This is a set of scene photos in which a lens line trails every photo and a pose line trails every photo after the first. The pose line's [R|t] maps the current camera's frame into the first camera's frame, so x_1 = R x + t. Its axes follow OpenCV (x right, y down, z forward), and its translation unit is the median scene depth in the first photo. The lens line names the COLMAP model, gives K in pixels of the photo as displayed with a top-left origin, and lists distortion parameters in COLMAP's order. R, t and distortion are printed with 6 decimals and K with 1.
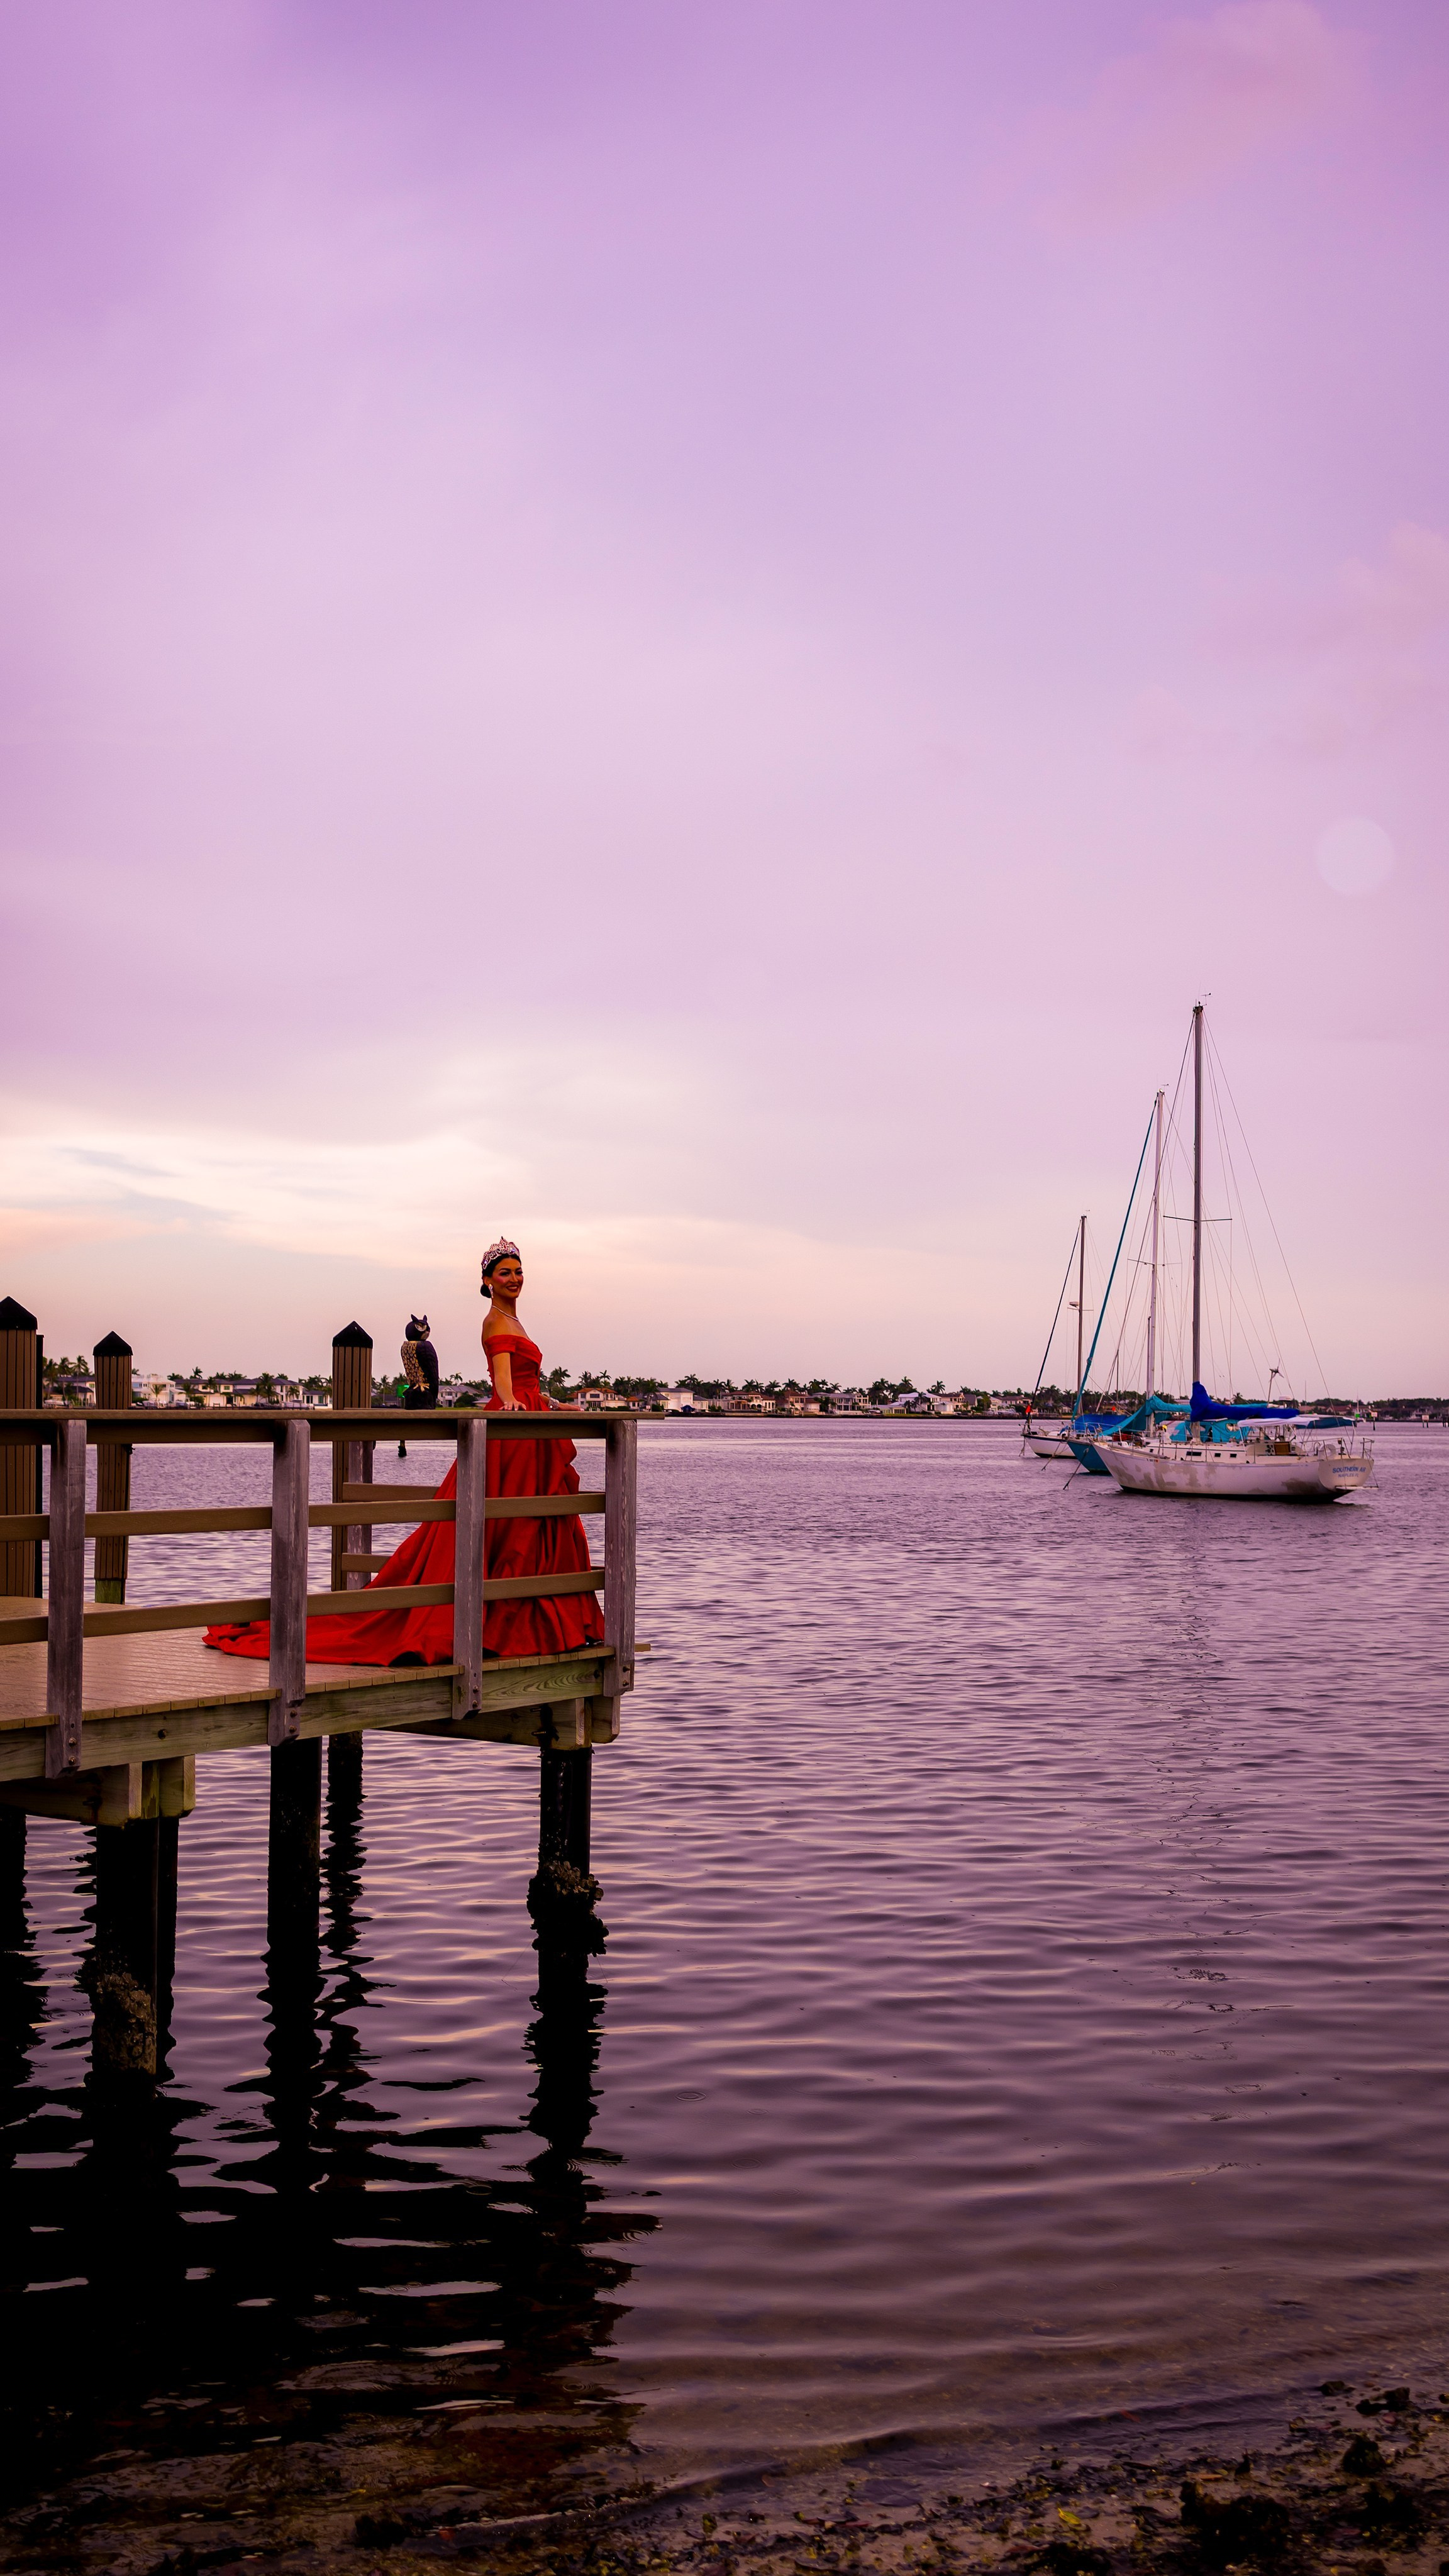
lens RADIAL K [[5005.7, 0, 724.5], [0, 5005.7, 1288.0], [0, 0, 1]] dist [0.226855, 0.101738]
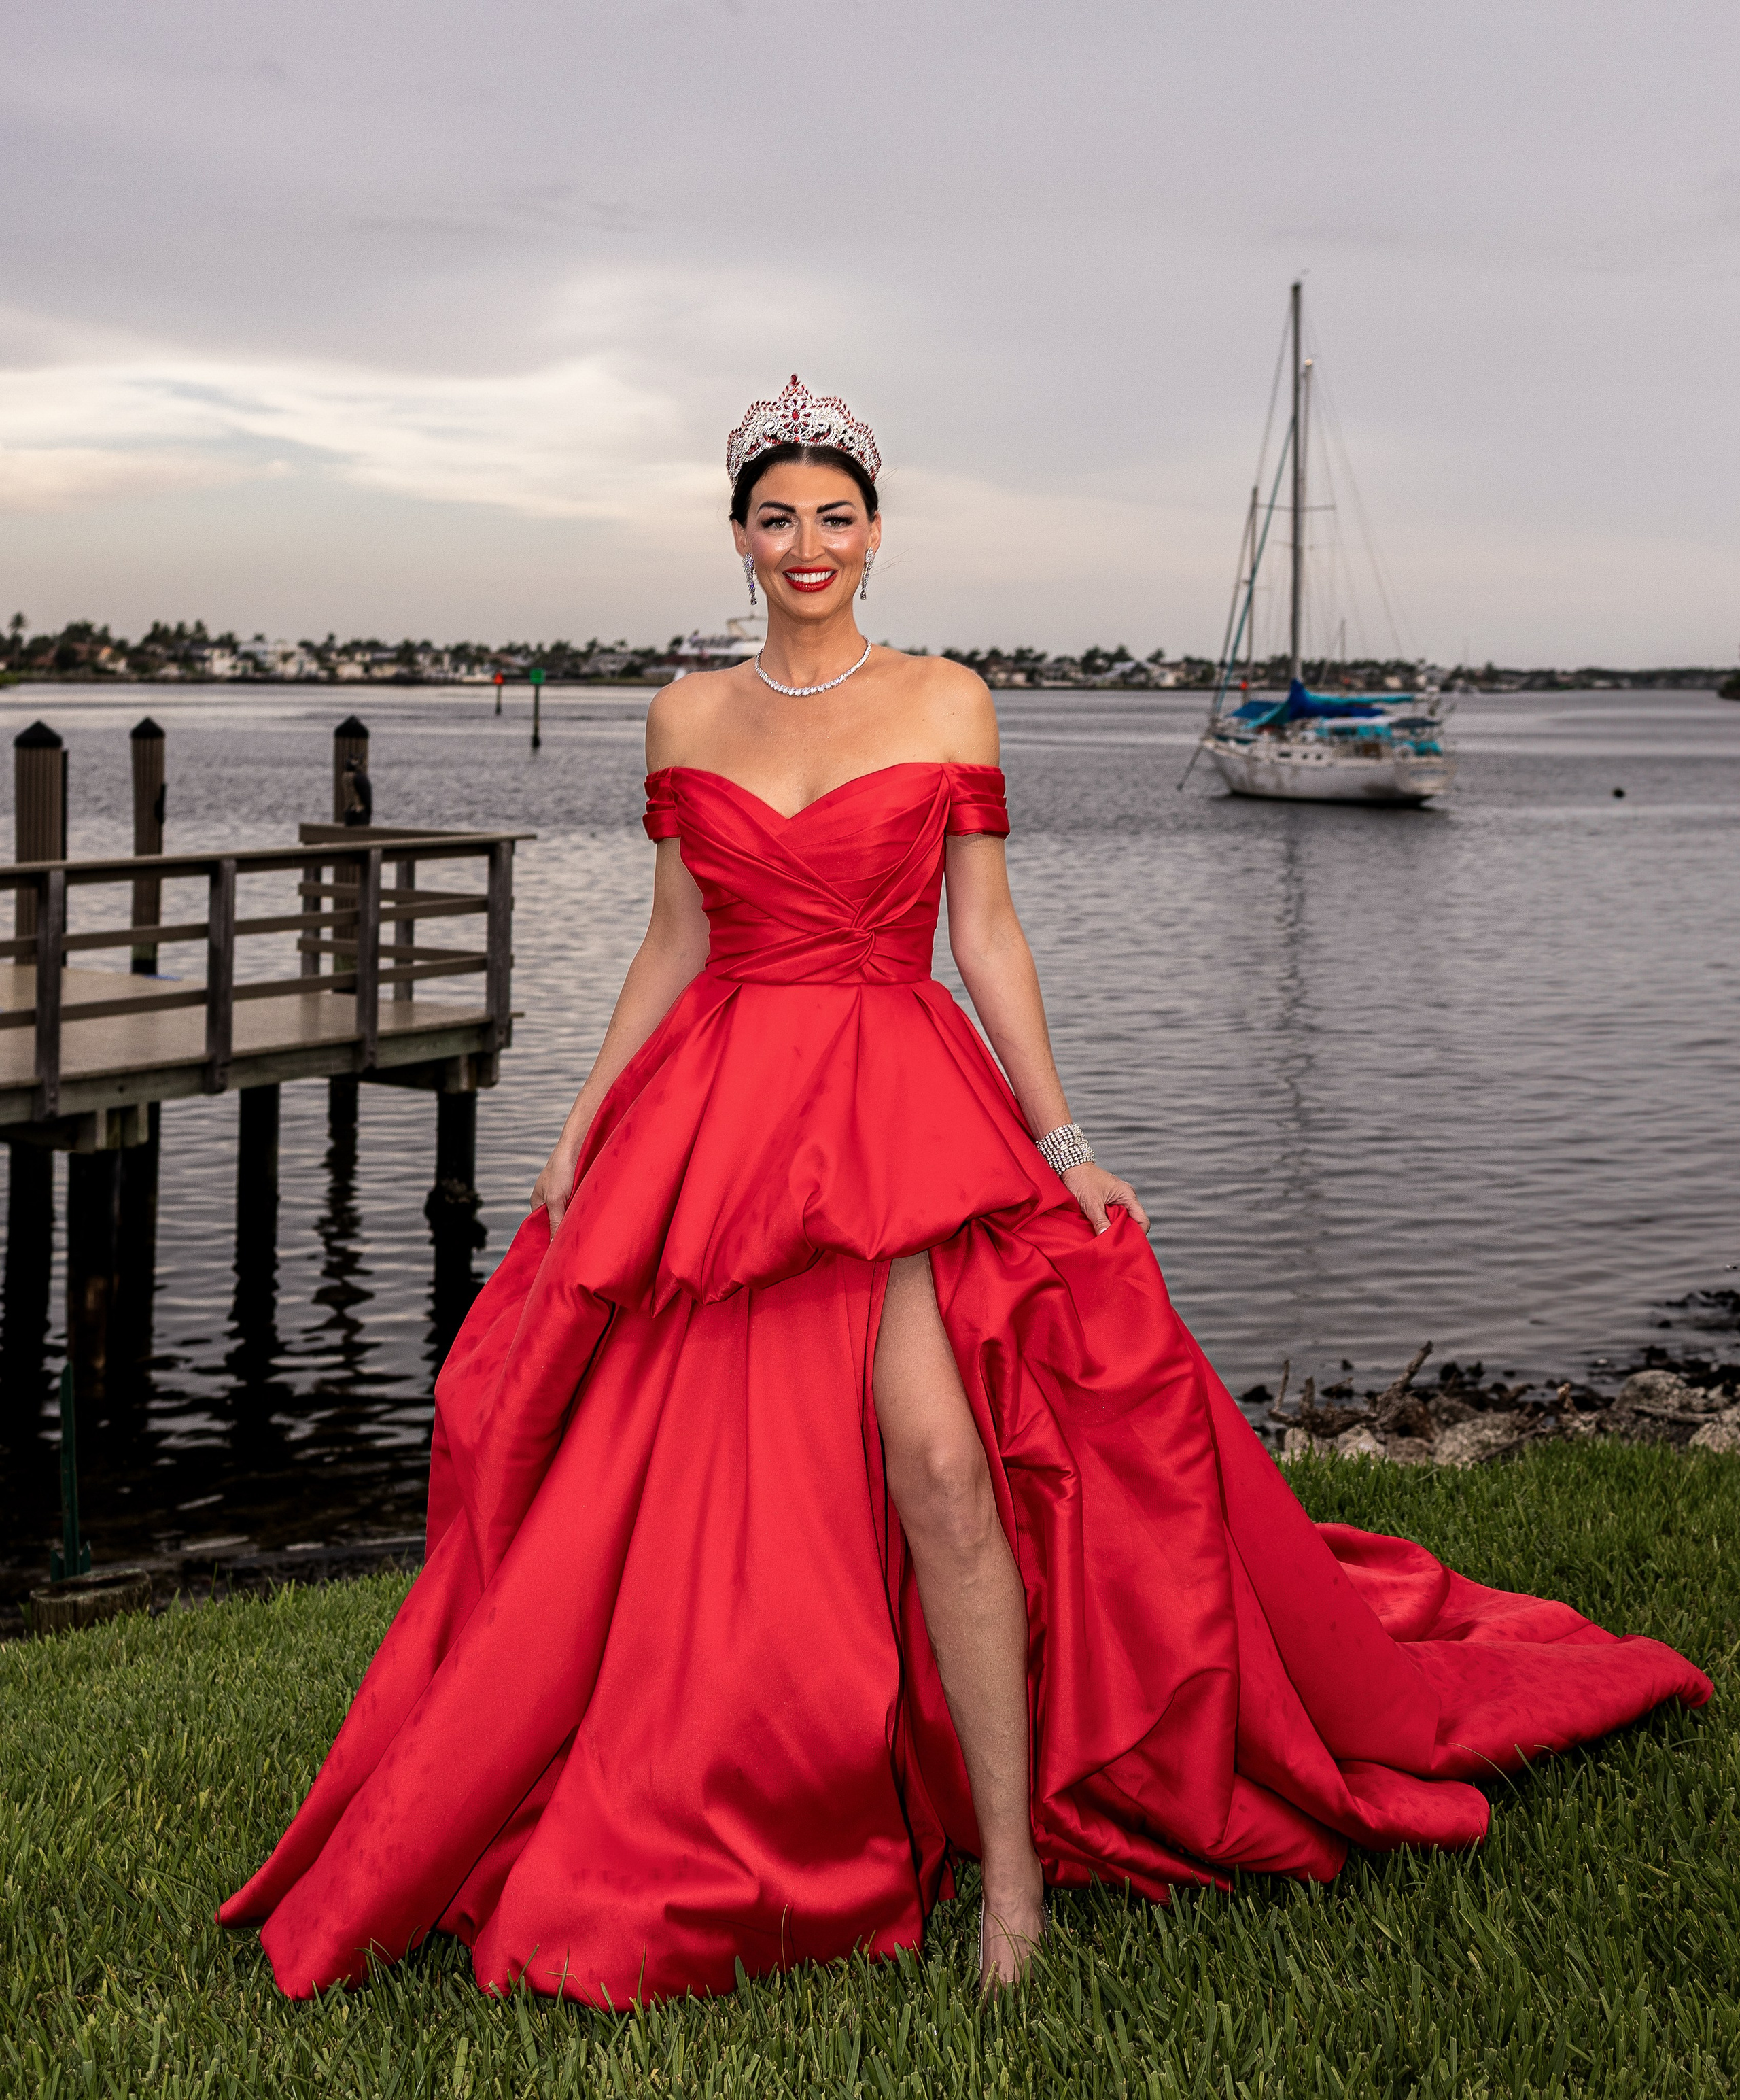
lens RADIAL K [[3662.9, 0, 870.0], [0, 3662.9, 1050.0], [0, 0, 1]] dist [-0.068744, 0.011971]
pose [[0.995929, -0.006927, 0.089879, -0.068570], [-0.000222, 0.996852, 0.079287, 0.038276], [-0.090145, -0.078985, 0.992792, 0.342259]]
